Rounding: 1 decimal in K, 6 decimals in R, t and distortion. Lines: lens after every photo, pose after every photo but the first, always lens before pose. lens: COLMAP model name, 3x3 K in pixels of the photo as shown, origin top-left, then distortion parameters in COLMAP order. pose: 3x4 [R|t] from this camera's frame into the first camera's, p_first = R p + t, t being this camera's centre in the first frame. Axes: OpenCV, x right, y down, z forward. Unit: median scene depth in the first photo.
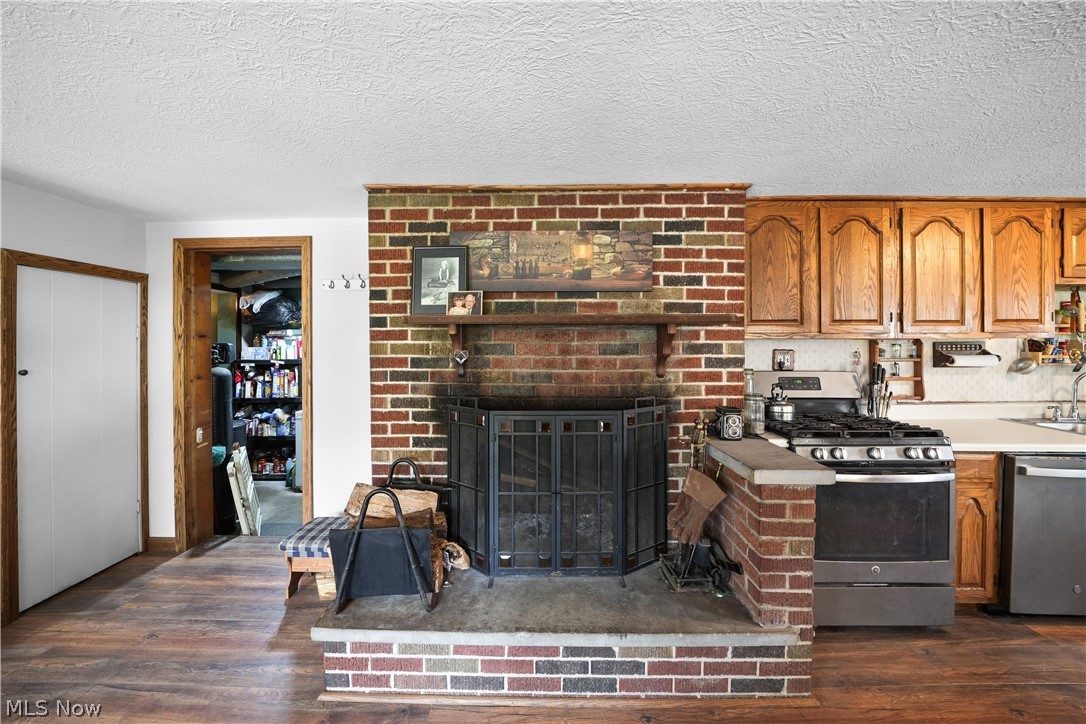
lens RADIAL K [[391.9, 0, 541.8], [0, 391.9, 347.0], [0, 0, 1]] dist [-0.020038, 0.000097]
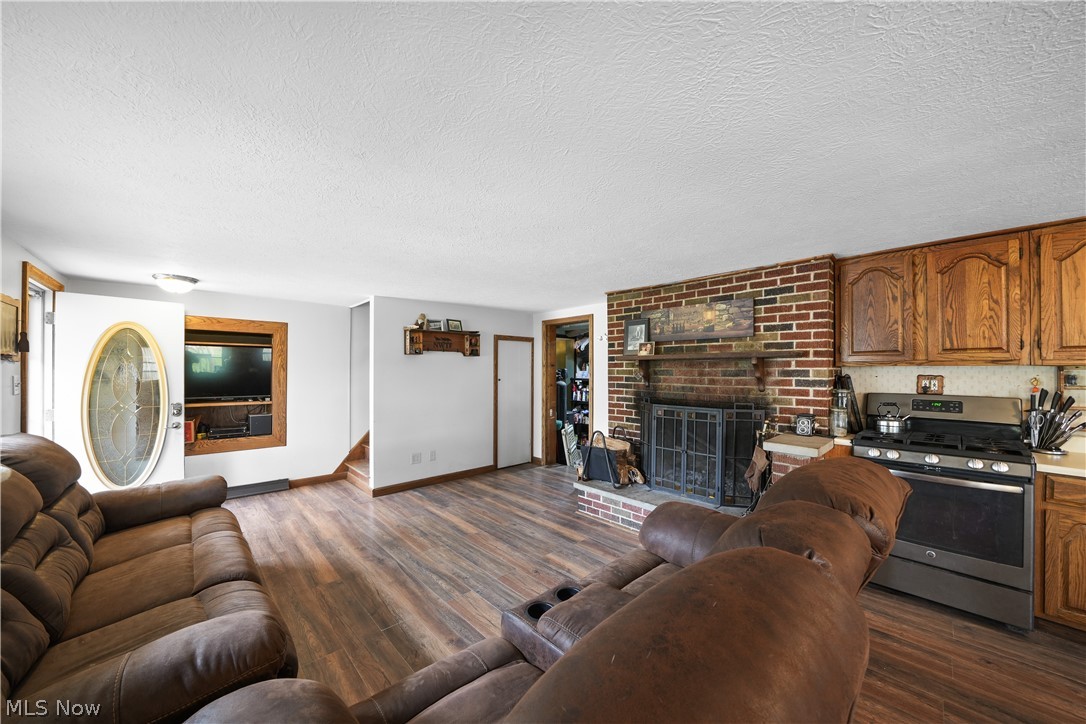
lens RADIAL K [[378.3, 0, 536.9], [0, 378.3, 378.4], [0, 0, 1]] dist [-0.000668, -0.000006]
pose [[0.686912, 0.018744, -0.726499, 0.766272], [-0.004982, 0.999765, 0.021083, -0.001512], [0.726724, -0.010863, 0.686844, -0.652408]]
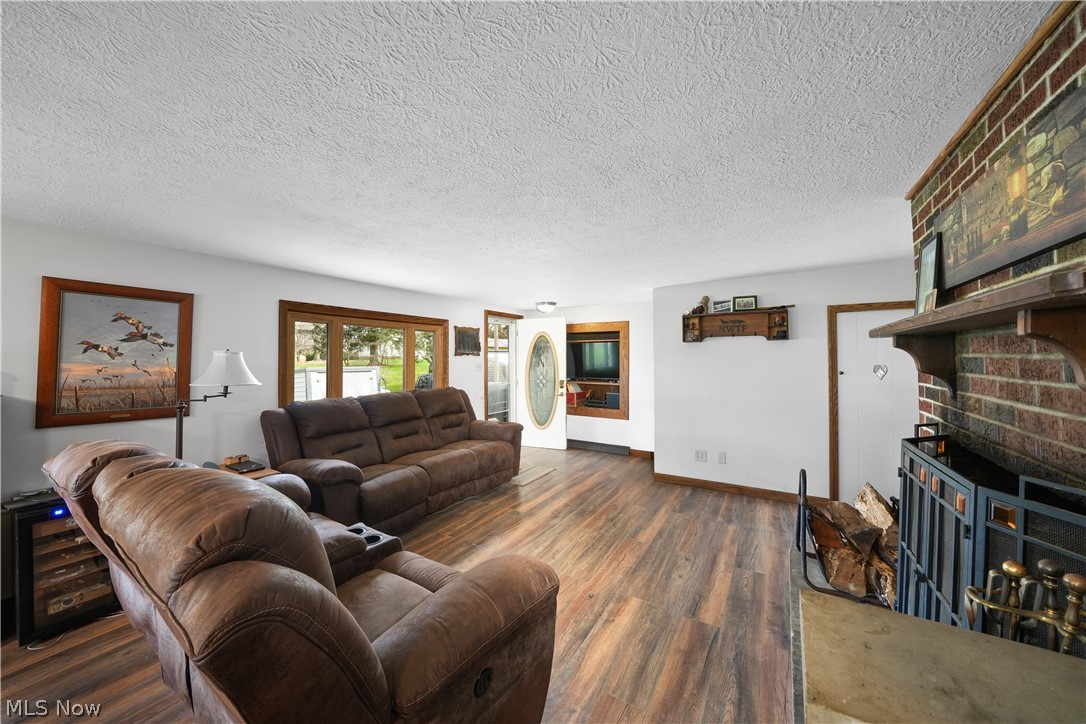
lens RADIAL K [[377.8, 0, 538.6], [0, 377.8, 363.5], [0, 0, 1]] dist [-0.001677, -0.000036]
pose [[-0.508375, 0.015034, -0.861004, 0.855400], [0.003528, 0.999876, 0.015376, -0.010148], [0.861128, 0.004779, -0.508365, 0.683011]]
